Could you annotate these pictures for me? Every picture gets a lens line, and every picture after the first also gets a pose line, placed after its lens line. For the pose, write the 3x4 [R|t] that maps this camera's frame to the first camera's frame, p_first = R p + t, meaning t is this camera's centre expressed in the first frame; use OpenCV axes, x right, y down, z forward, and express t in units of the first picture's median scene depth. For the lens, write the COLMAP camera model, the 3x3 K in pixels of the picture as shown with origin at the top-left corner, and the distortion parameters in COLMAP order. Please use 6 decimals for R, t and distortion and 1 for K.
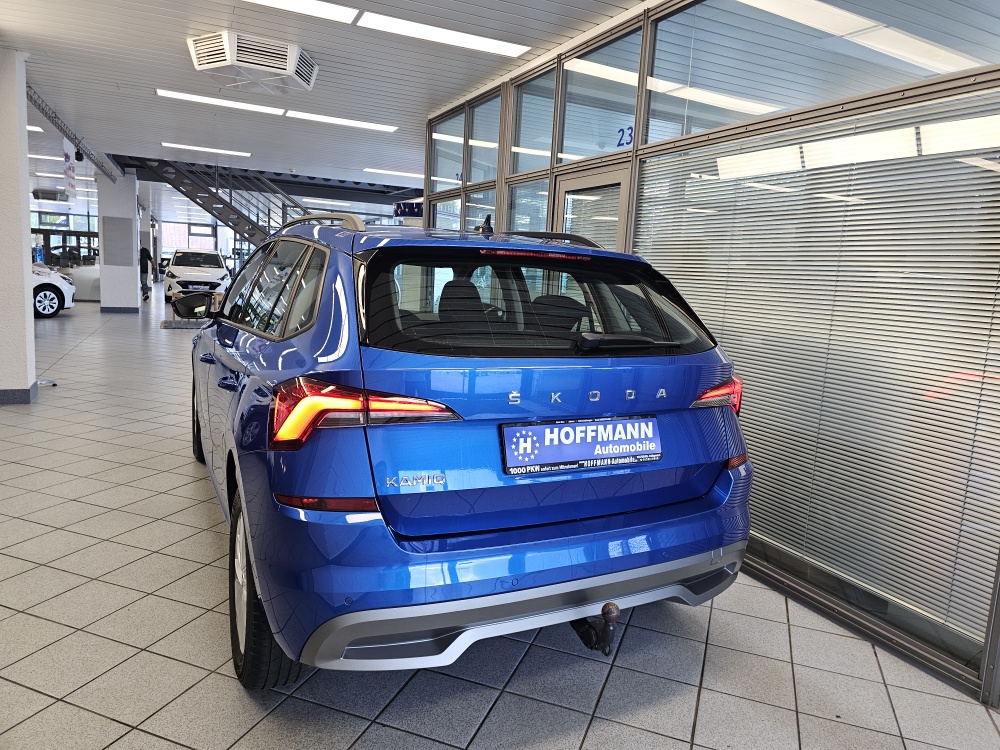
lens RADIAL K [[682.8, 0, 504.0], [0, 682.8, 367.0], [0, 0, 1]] dist [0.064301, -0.058203]
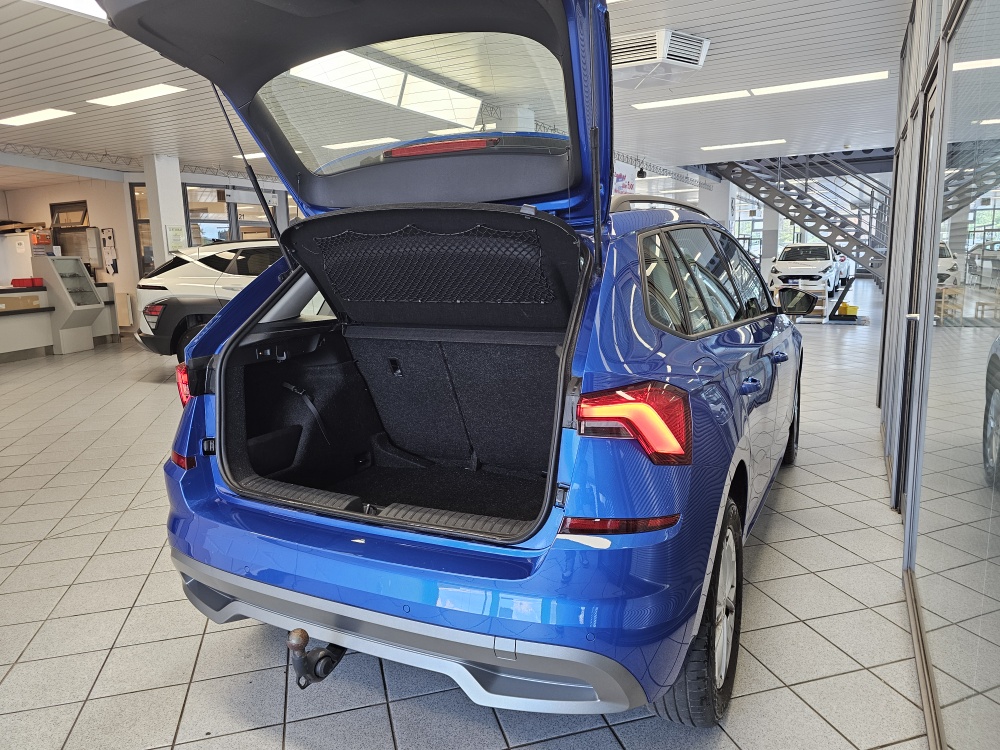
lens RADIAL K [[682.8, 0, 506.8], [0, 682.8, 366.4], [0, 0, 1]] dist [0.064301, -0.058203]
pose [[0.612428, 0.063373, -0.787982, 0.122475], [-0.056689, 0.997736, 0.036183, -0.008547], [0.788491, 0.022510, 0.614634, 0.090843]]
